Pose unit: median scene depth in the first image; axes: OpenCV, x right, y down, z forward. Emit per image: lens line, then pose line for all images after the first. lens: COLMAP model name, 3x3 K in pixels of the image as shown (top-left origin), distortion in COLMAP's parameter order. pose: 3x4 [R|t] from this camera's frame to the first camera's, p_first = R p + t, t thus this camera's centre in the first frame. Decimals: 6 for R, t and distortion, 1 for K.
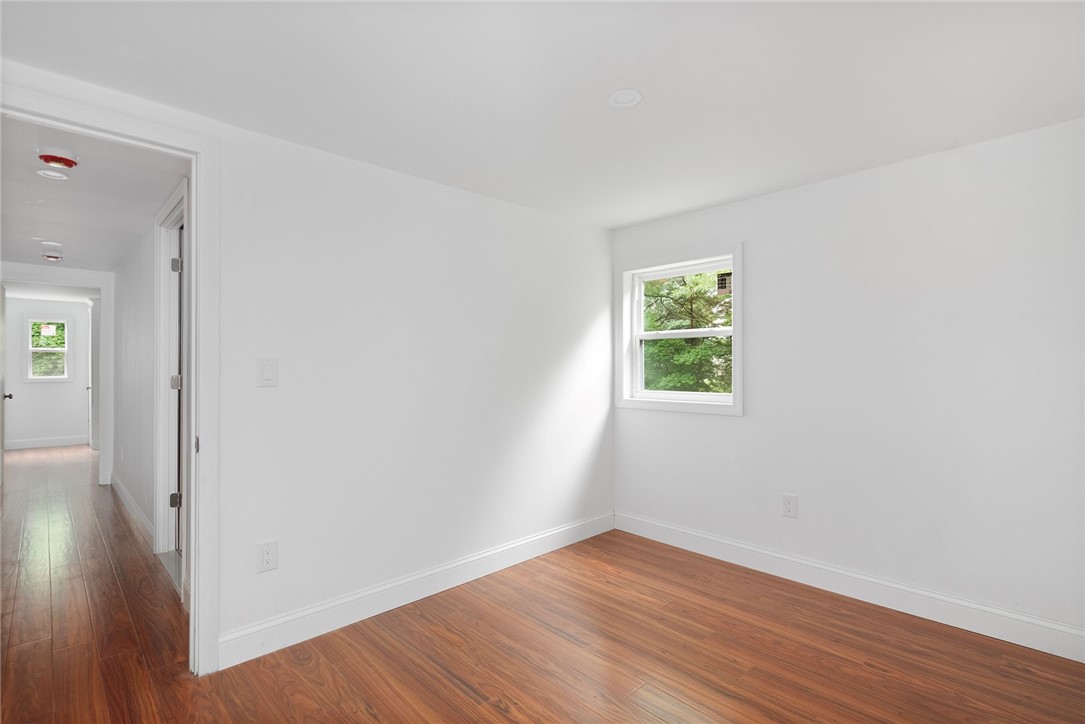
lens RADIAL K [[488.6, 0, 538.4], [0, 488.6, 365.0], [0, 0, 1]] dist [0.010067, -0.000485]
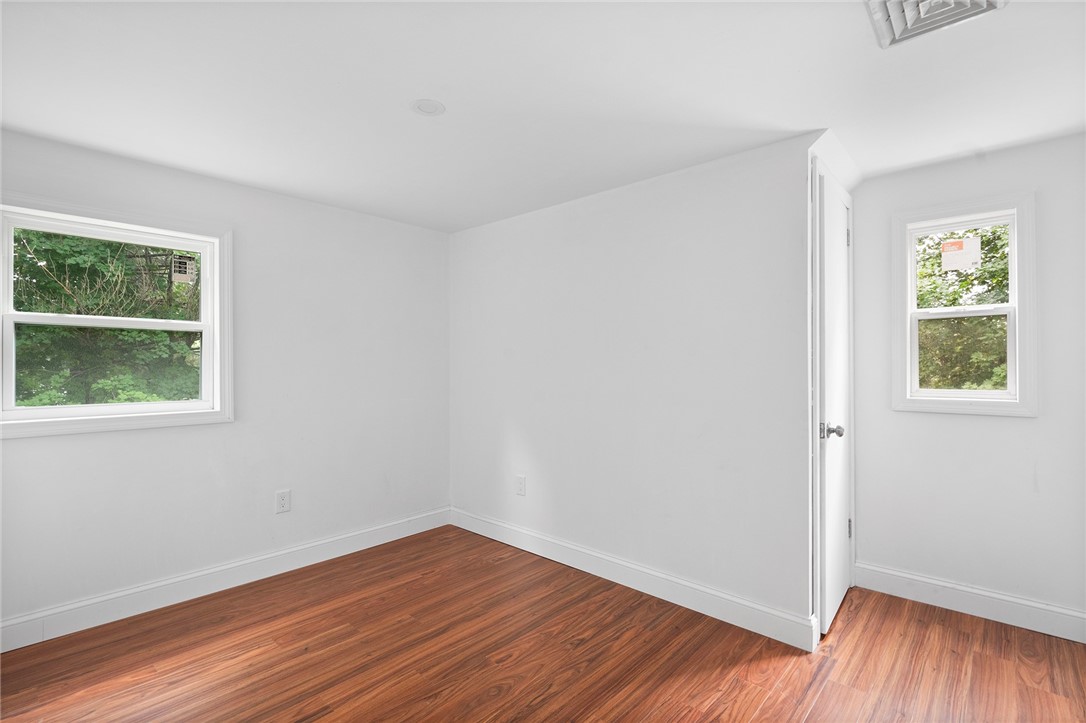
lens RADIAL K [[491.8, 0, 521.8], [0, 491.8, 362.0], [0, 0, 1]] dist [-0.008173, -0.000461]
pose [[-0.017671, 0.012935, 0.999760, -0.593744], [-0.000242, 0.999916, -0.012941, 0.006607], [-0.999844, -0.000470, -0.017666, 0.570365]]
